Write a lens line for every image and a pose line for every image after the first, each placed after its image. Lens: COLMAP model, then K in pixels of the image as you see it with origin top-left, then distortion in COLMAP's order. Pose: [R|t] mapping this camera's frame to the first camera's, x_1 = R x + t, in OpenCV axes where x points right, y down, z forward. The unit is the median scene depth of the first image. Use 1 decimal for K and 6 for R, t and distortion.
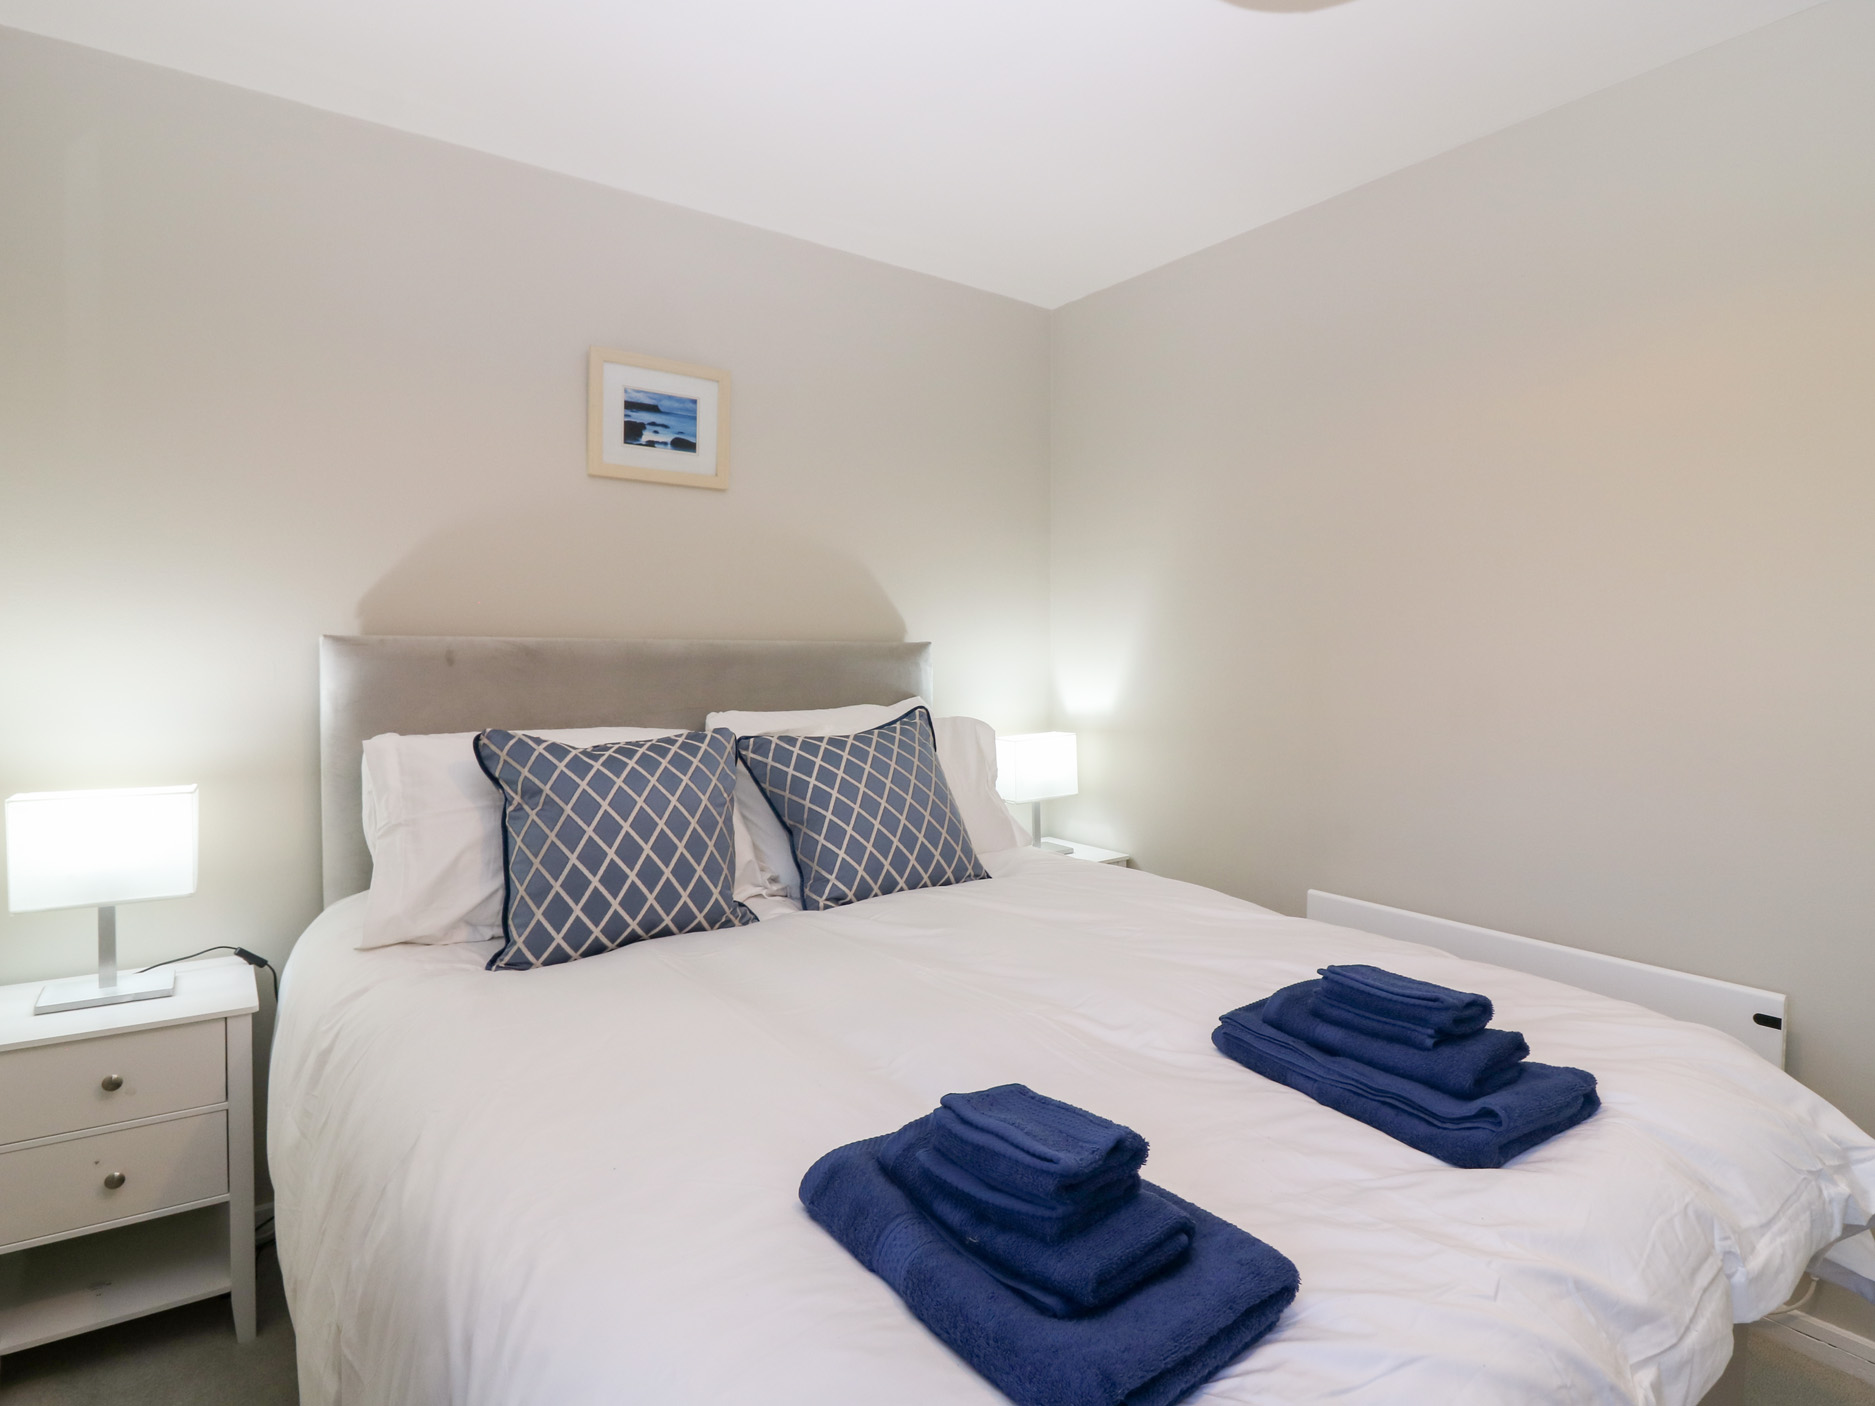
lens RADIAL K [[985.6, 0, 982.1], [0, 985.6, 688.1], [0, 0, 1]] dist [-0.000136, -0.012916]
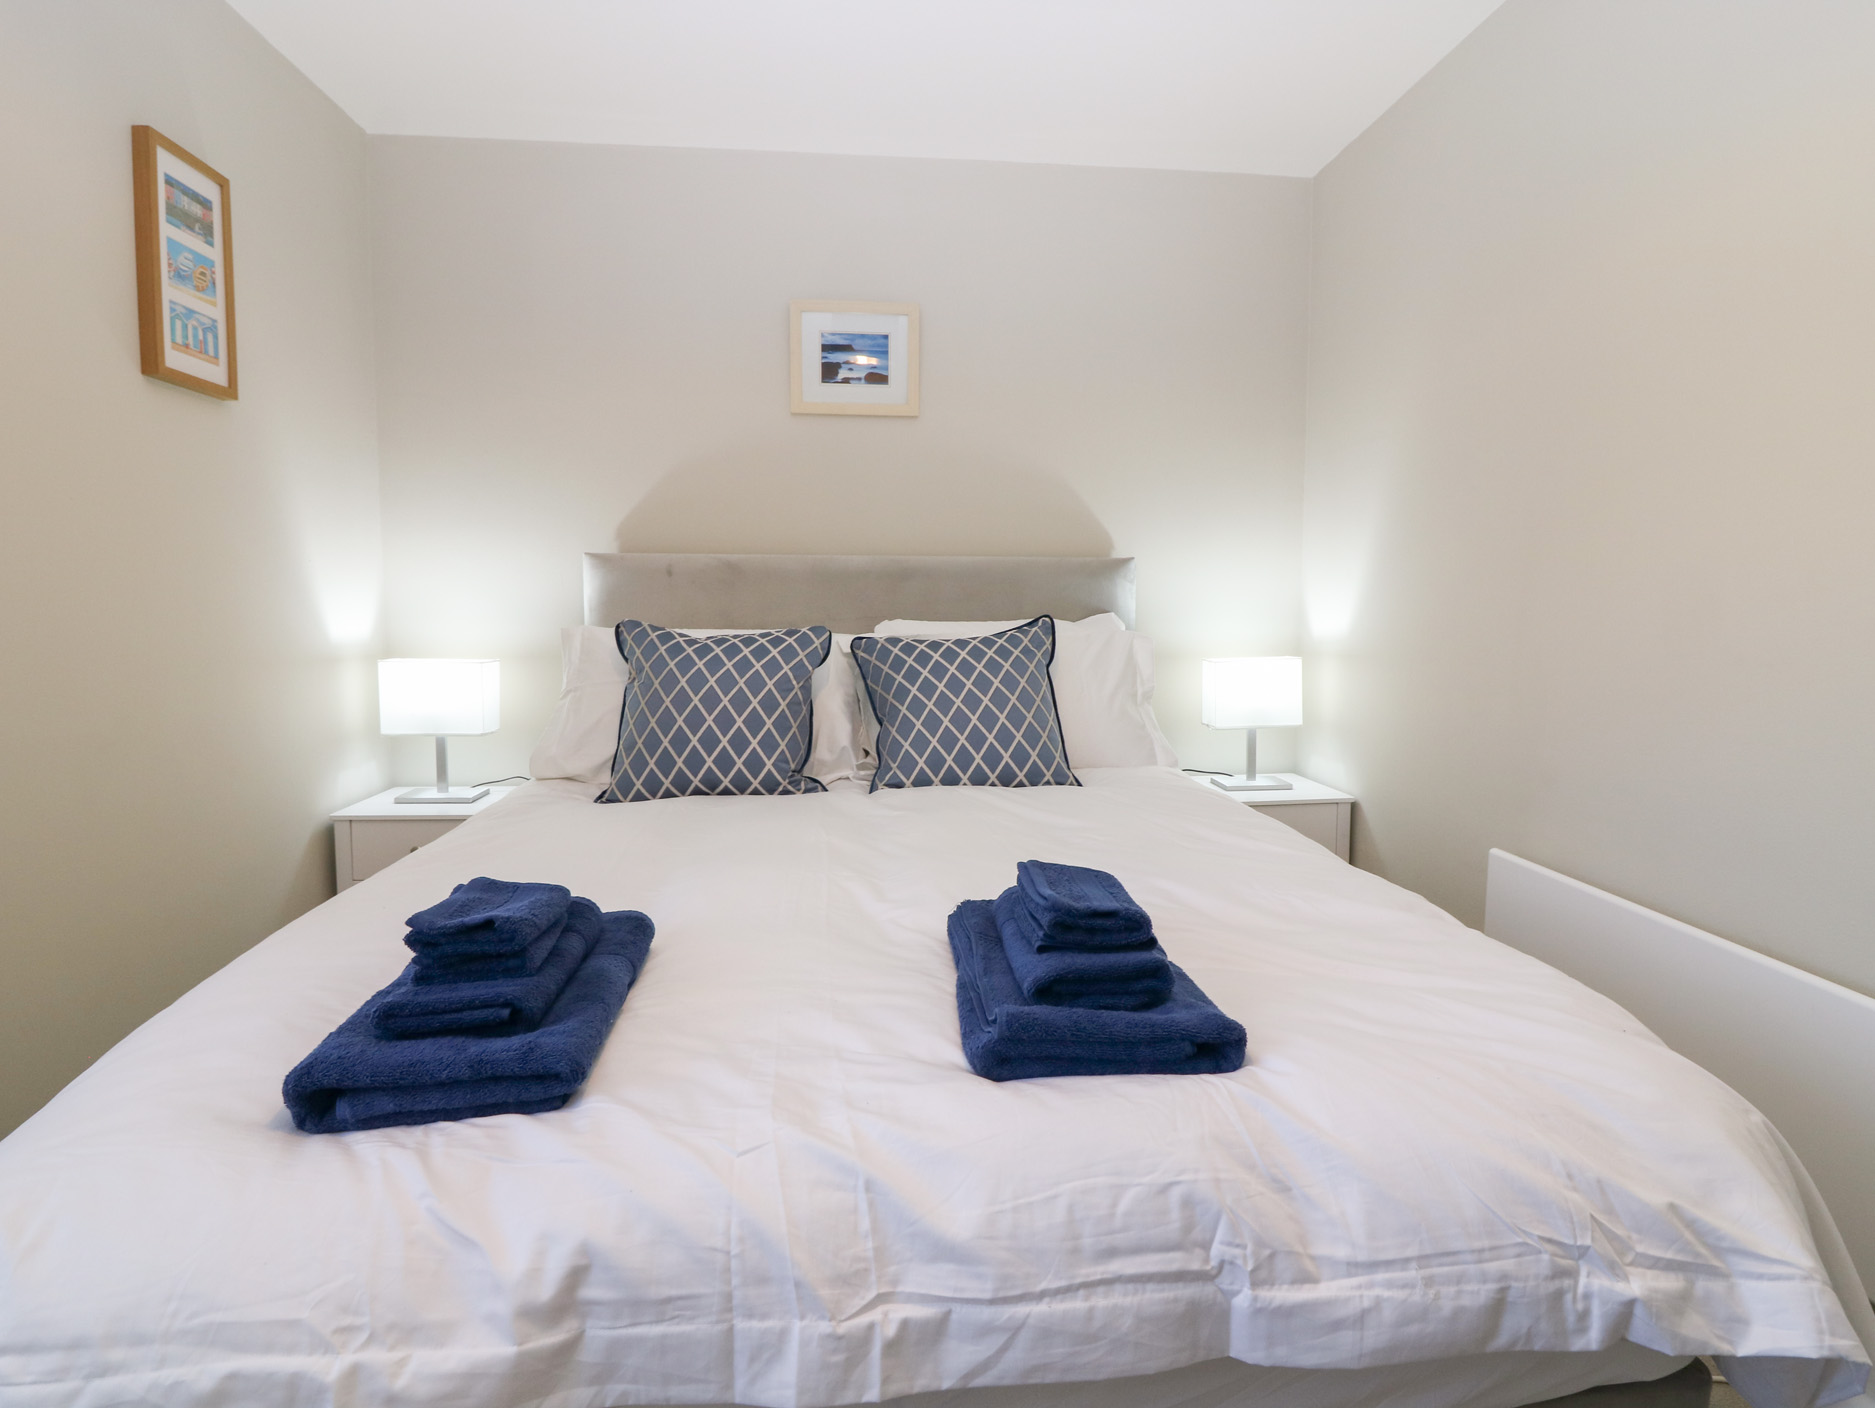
lens RADIAL K [[971.5, 0, 938.9], [0, 971.5, 689.0], [0, 0, 1]] dist [0.013322, -0.031225]
pose [[0.855616, 0.045151, -0.515639, 0.348736], [-0.016911, 0.998095, 0.059335, 0.035591], [0.517335, -0.042048, 0.854749, 0.096748]]
